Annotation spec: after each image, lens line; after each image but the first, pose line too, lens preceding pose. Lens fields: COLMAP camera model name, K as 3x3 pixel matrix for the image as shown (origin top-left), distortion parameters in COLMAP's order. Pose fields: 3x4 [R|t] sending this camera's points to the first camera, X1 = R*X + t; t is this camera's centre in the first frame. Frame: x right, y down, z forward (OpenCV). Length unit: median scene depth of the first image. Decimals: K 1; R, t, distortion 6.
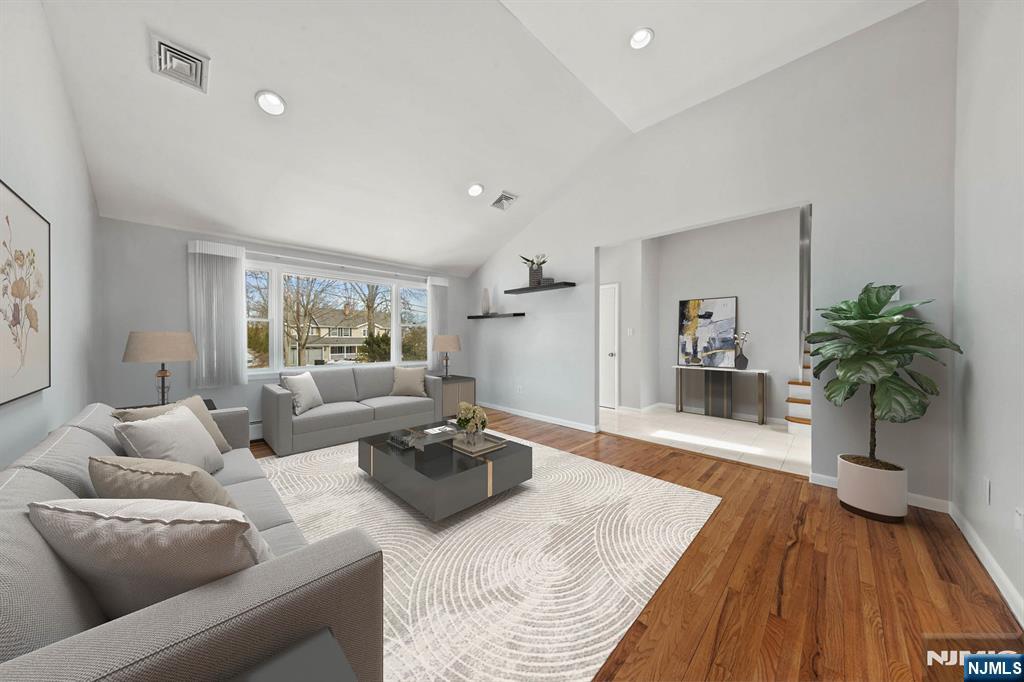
lens RADIAL K [[328.5, 0, 512.0], [0, 328.5, 341.0], [0, 0, 1]] dist [0.021090, -0.000003]
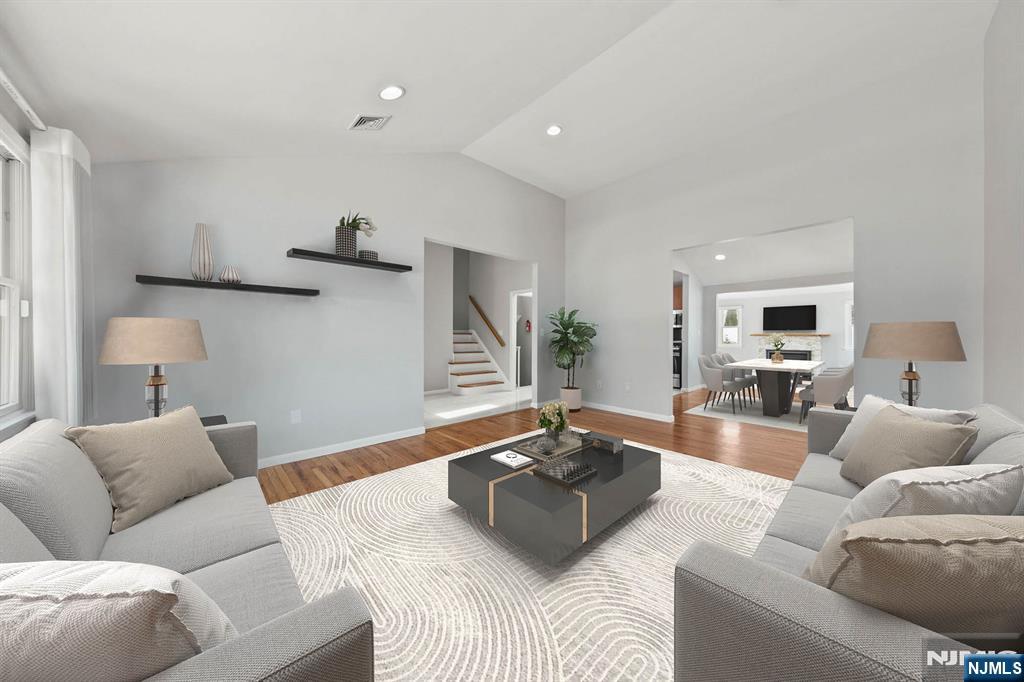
lens RADIAL K [[328.5, 0, 512.0], [0, 328.5, 341.0], [0, 0, 1]] dist [0.021090, -0.000003]
pose [[0.041129, -0.011392, 0.999089, -0.689456], [0.000813, 0.999935, 0.011368, 0.003690], [-0.999154, 0.000345, 0.041136, 0.716373]]
